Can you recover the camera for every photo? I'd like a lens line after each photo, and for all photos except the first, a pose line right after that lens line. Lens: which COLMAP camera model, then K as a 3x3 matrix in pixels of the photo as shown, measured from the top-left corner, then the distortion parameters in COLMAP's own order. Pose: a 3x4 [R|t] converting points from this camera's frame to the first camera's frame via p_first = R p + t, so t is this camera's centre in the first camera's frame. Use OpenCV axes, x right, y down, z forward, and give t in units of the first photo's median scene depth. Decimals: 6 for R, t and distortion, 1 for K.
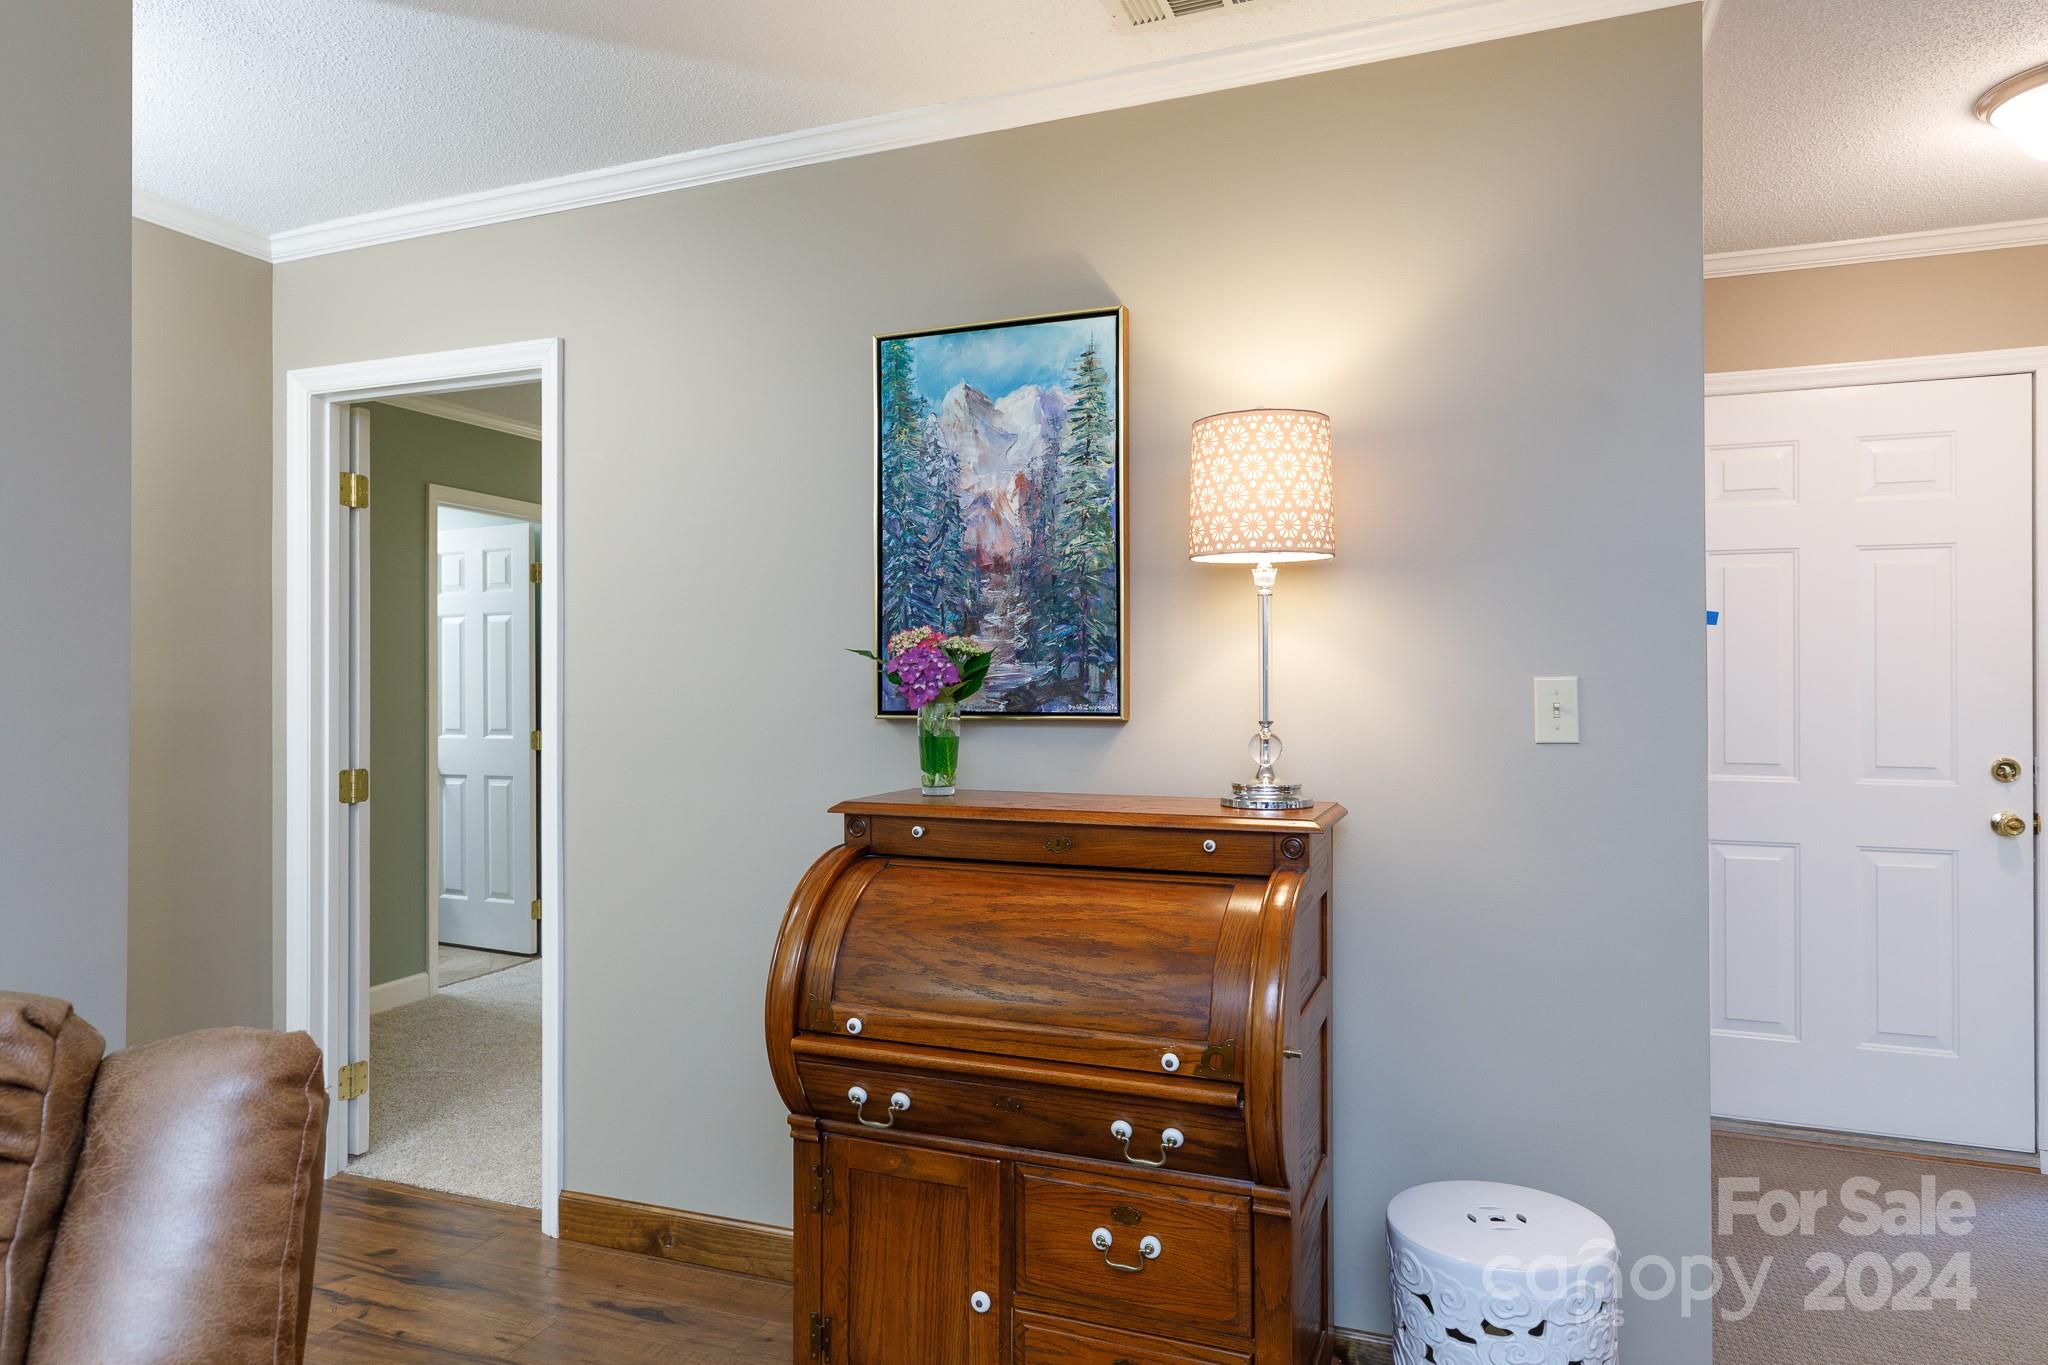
lens RADIAL K [[1219.1, 0, 1021.6], [0, 1219.1, 674.1], [0, 0, 1]] dist [0.007136, 0.000477]
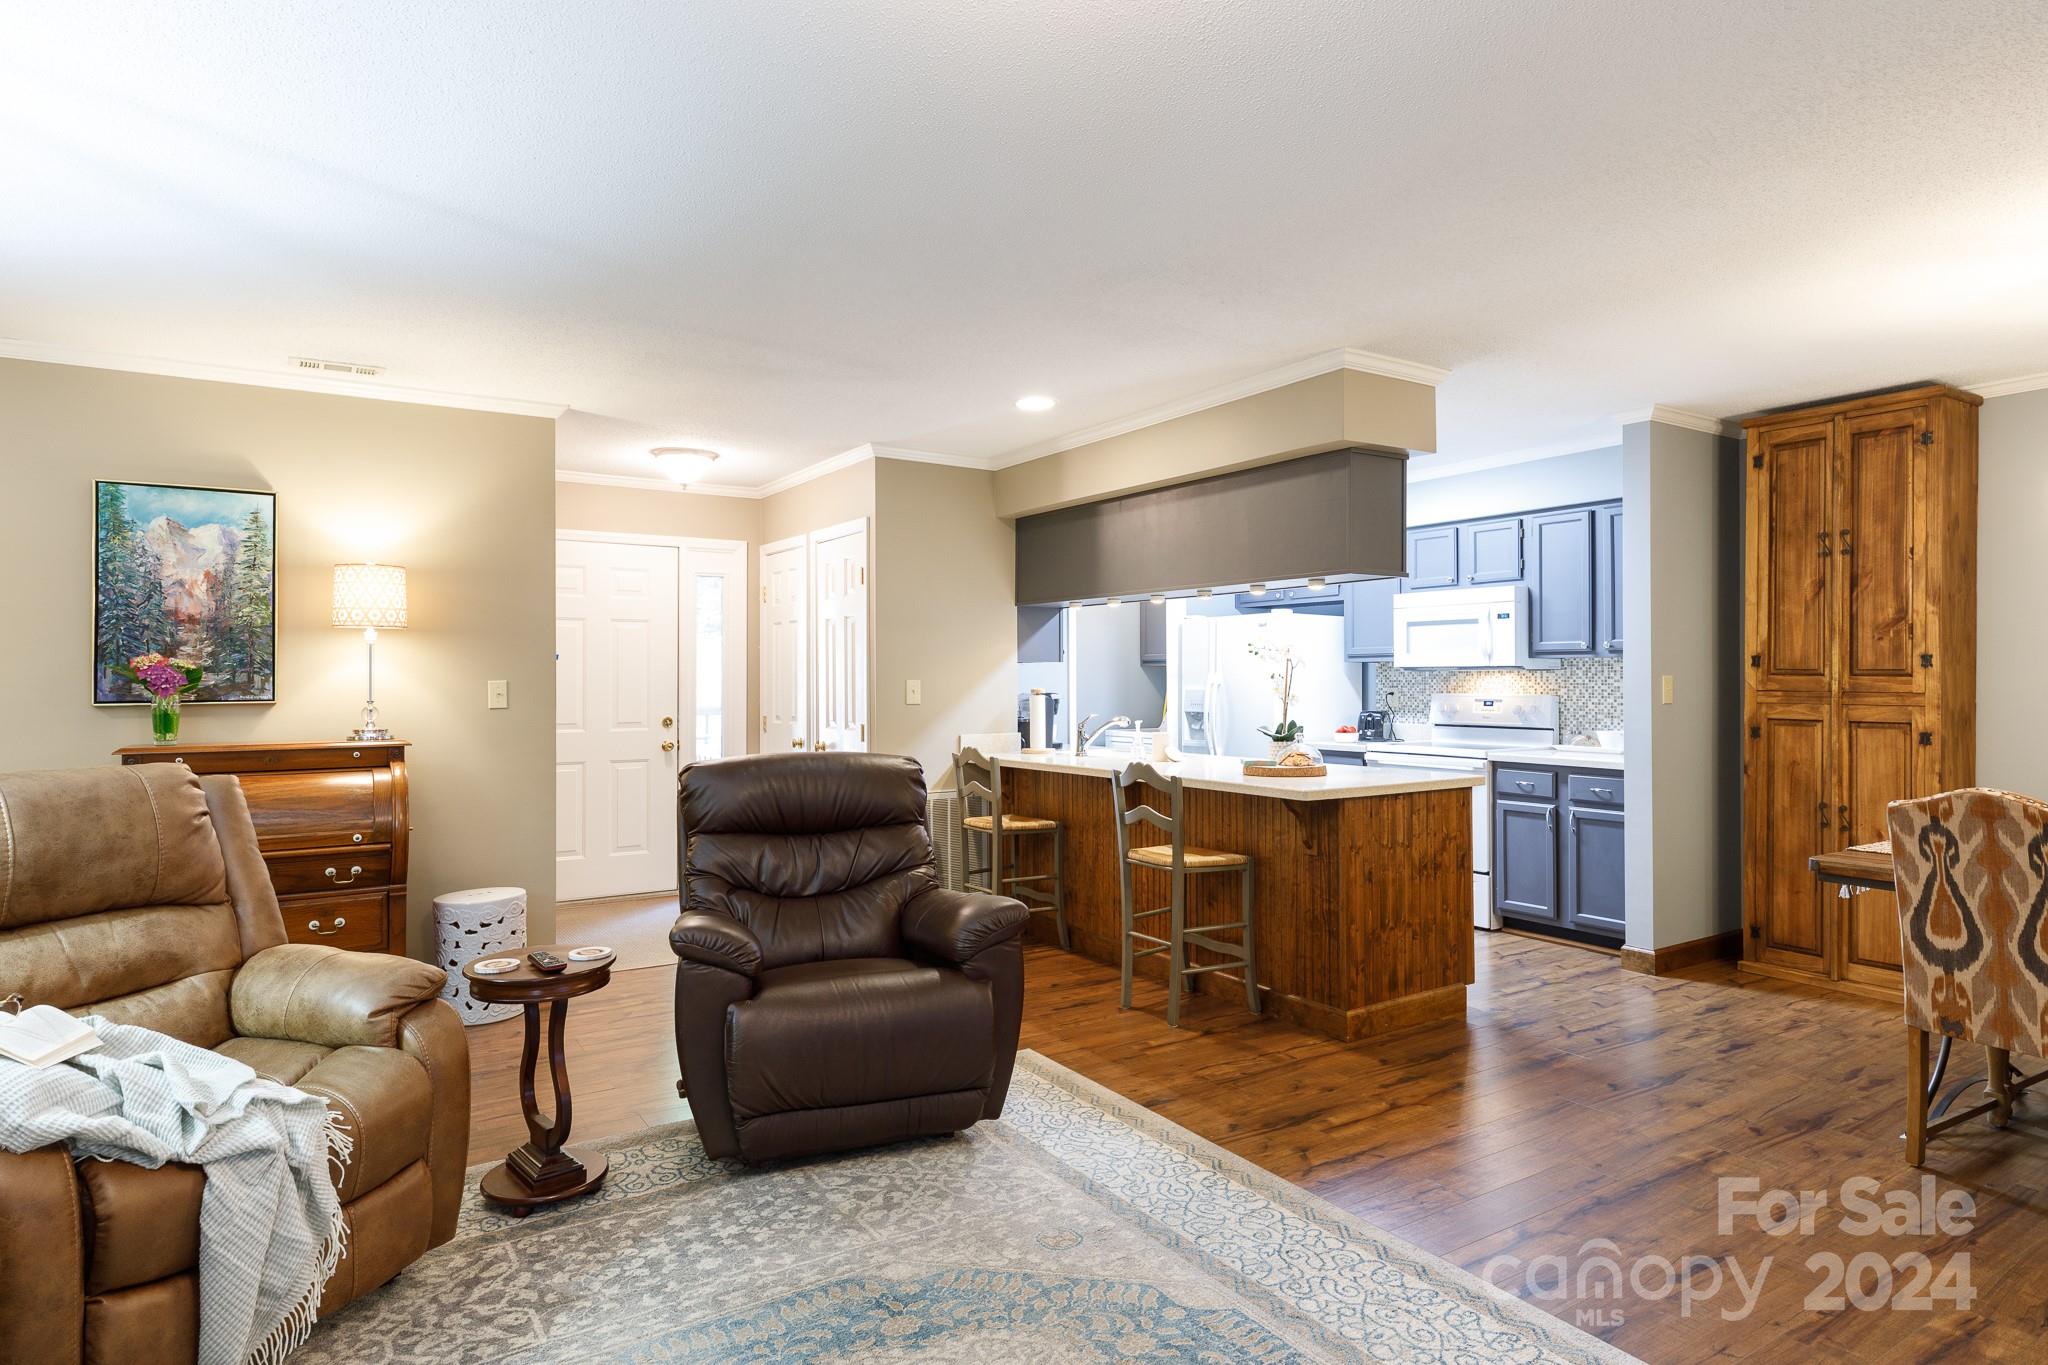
lens RADIAL K [[1137.7, 0, 1023.1], [0, 1137.7, 669.8], [0, 0, 1]] dist [0.006261, 0.001825]
pose [[0.590545, 0.007385, 0.806971, -0.669357], [-0.001487, 0.999966, -0.008064, -0.002714], [-0.807003, 0.003562, 0.590536, -1.021245]]
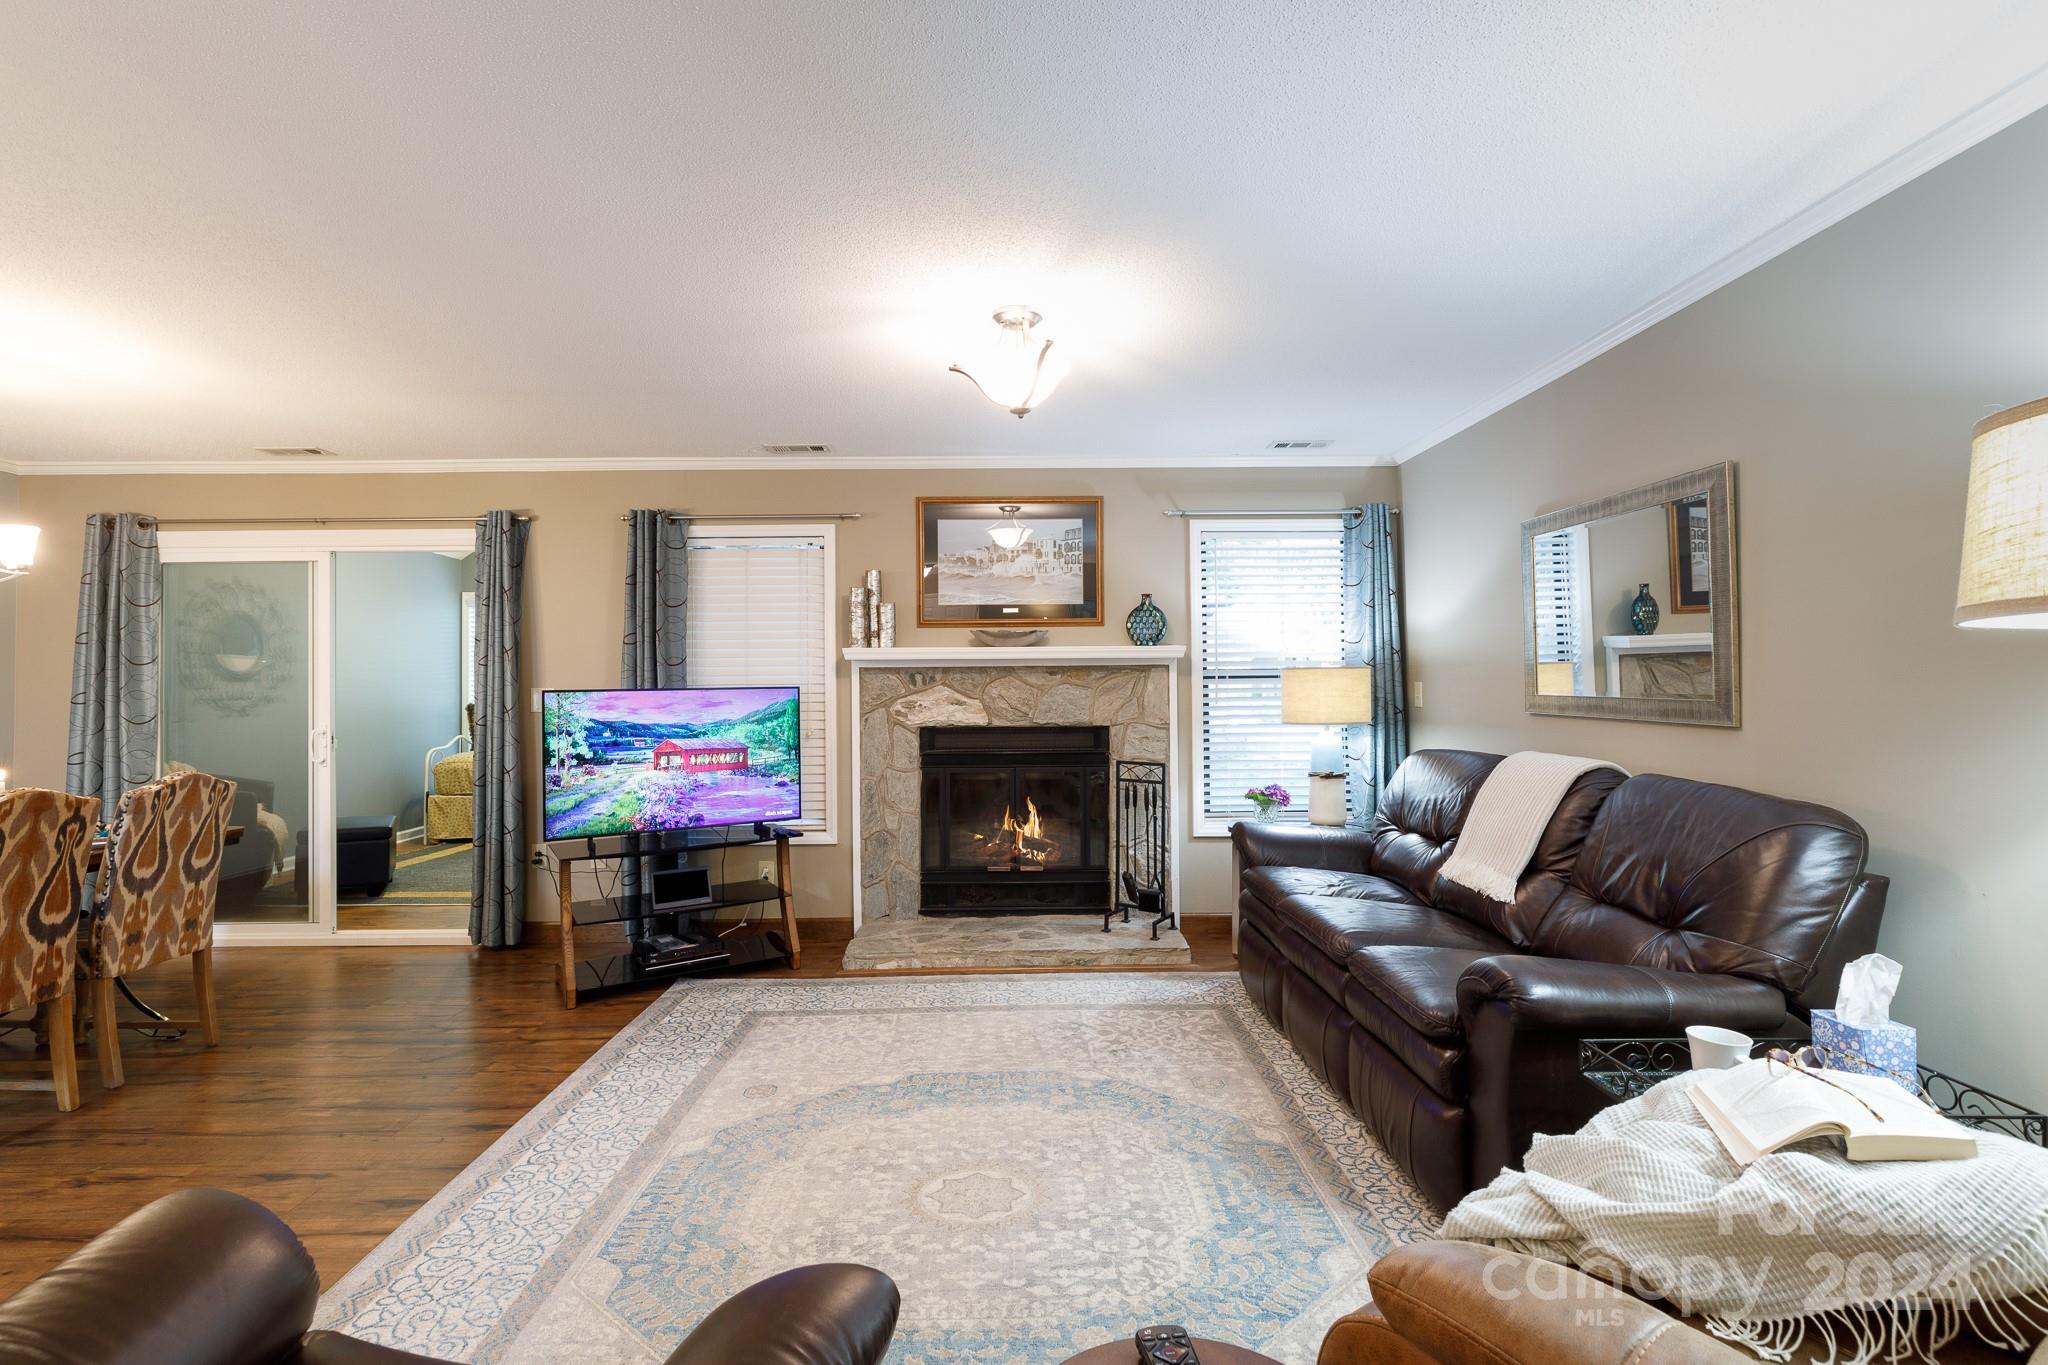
lens RADIAL K [[948.3, 0, 1024.0], [0, 948.3, 682.5], [0, 0, 1]] dist [-0.000981, -0.000164]
pose [[-0.926894, 0.010714, -0.375170, 0.180556], [0.013423, 0.999899, -0.004607, 0.002864], [0.375083, -0.009306, -0.926944, 0.388737]]
